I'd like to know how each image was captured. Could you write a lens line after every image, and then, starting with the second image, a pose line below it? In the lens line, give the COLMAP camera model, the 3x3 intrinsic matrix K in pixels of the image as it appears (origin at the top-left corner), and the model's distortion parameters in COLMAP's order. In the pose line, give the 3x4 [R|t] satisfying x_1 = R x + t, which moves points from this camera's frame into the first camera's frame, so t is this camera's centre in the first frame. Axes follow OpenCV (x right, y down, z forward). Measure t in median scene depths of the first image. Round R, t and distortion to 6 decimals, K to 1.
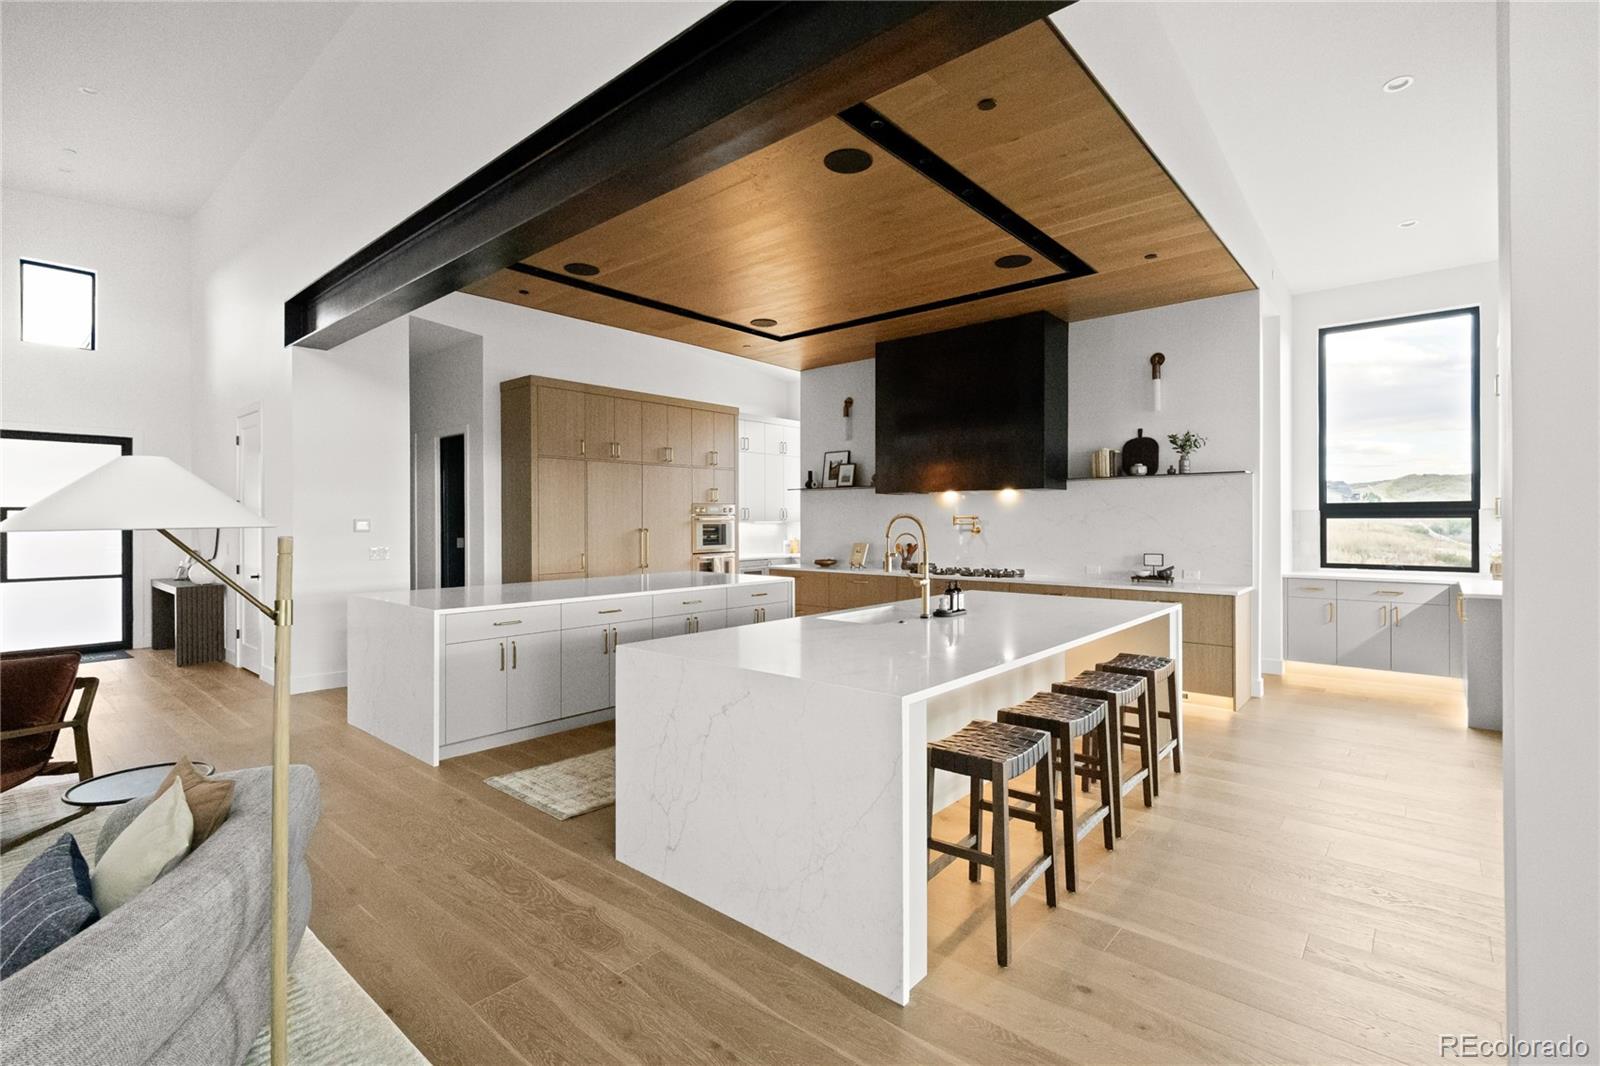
lens RADIAL K [[720.4, 0, 795.3], [0, 720.4, 517.5], [0, 0, 1]] dist [-0.001952, -0.000174]
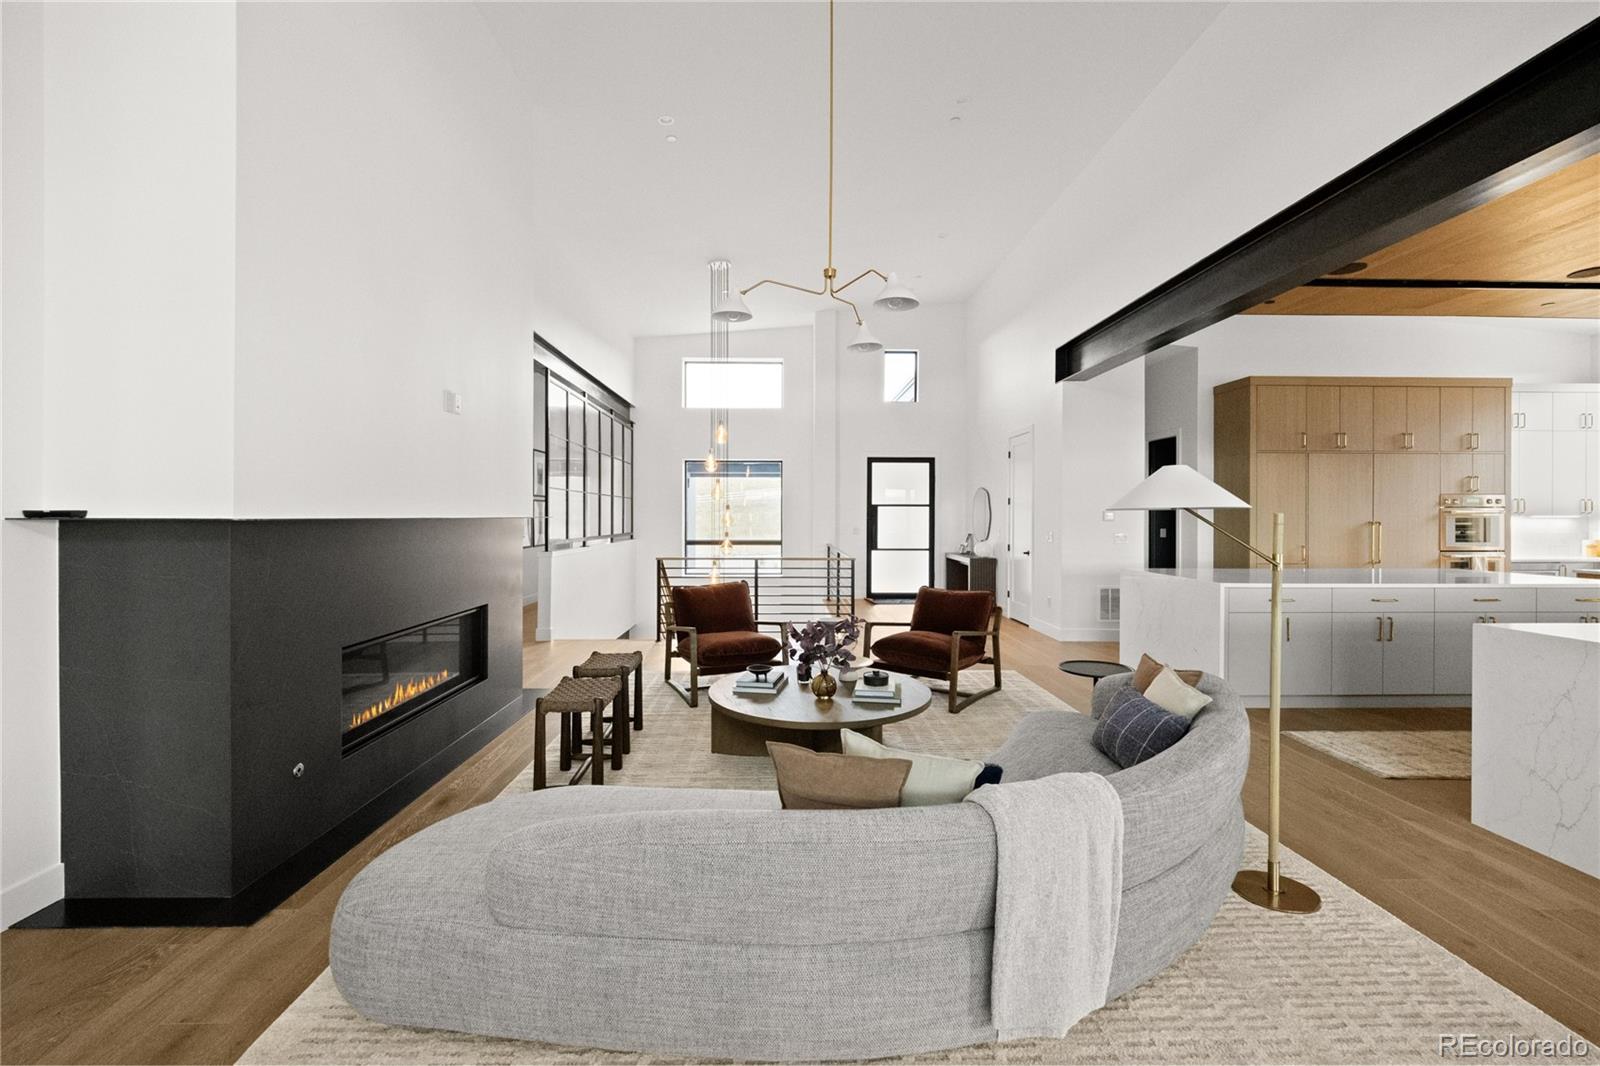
lens RADIAL K [[678.0, 0, 796.7], [0, 678.0, 522.9], [0, 0, 1]] dist [-0.000833, -0.000086]
pose [[0.681864, 0.011411, -0.731390, -0.085112], [-0.001610, 0.999899, 0.014100, 0.006207], [0.731477, -0.008437, 0.681814, -0.175426]]
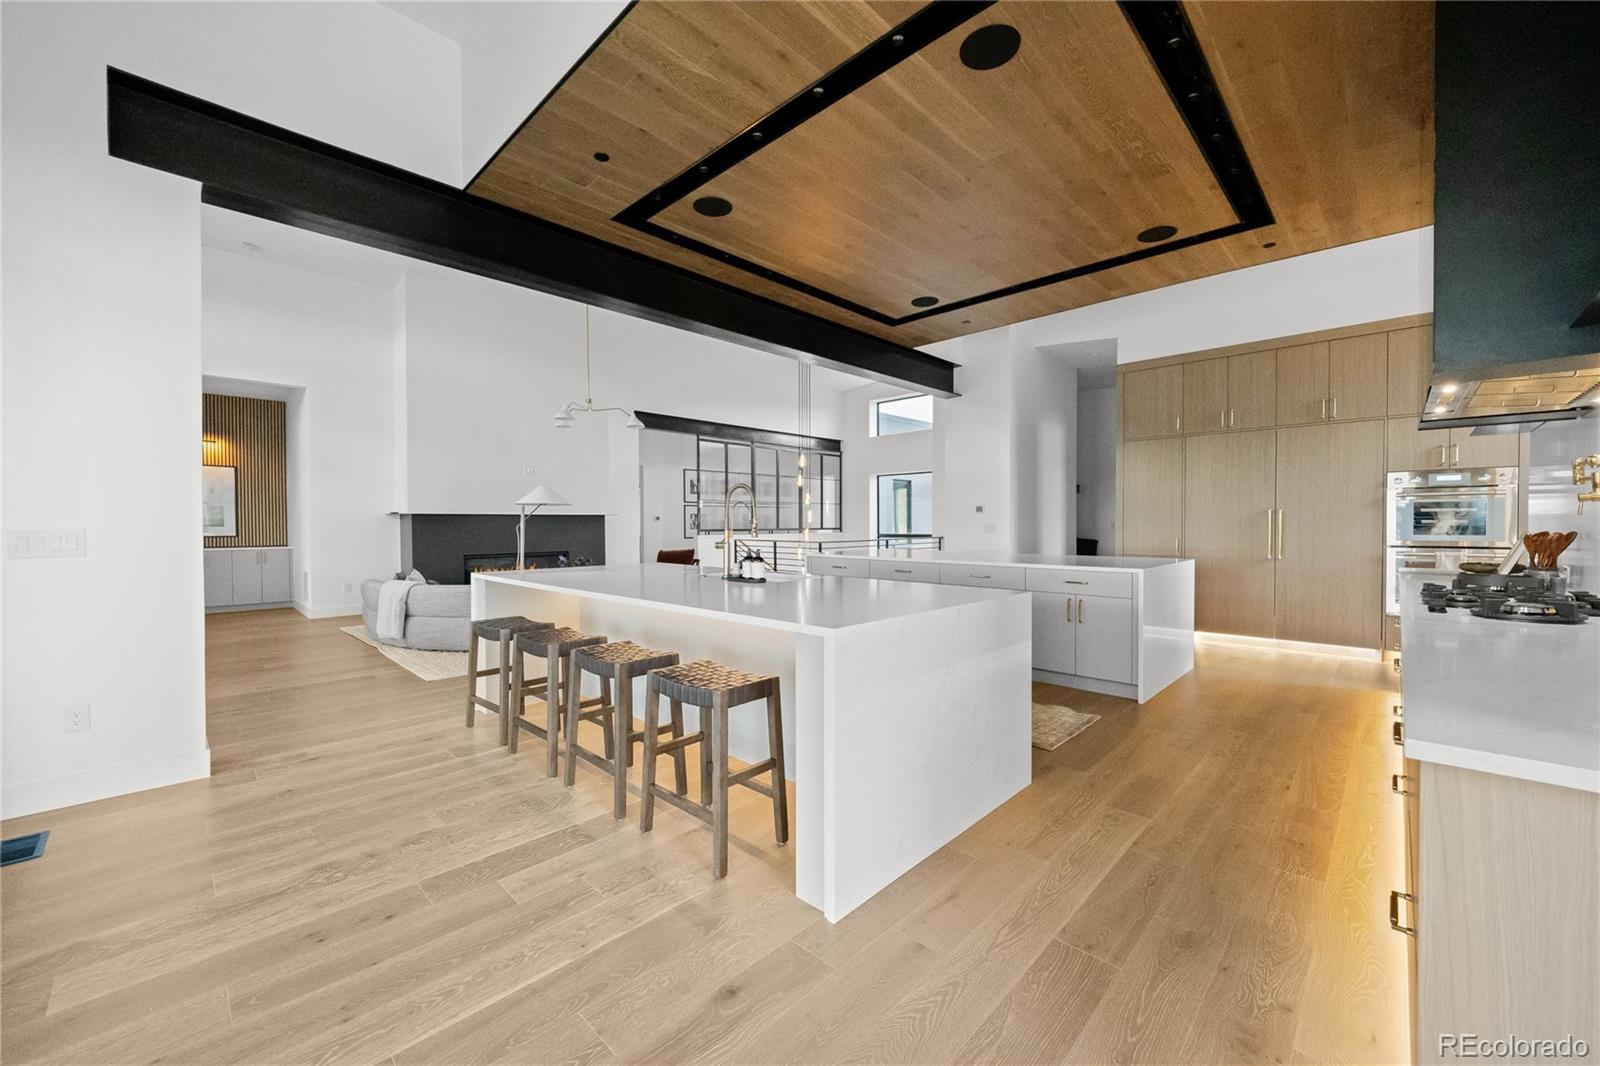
lens RADIAL K [[616.3, 0, 800.0], [0, 616.3, 533.0], [0, 0, 1]] dist [-0.000096, -0.000007]
pose [[-0.037414, 0.022343, -0.999050, 0.530850], [0.010550, 0.999703, 0.021963, 0.022151], [0.999244, -0.009718, -0.037639, 0.548690]]
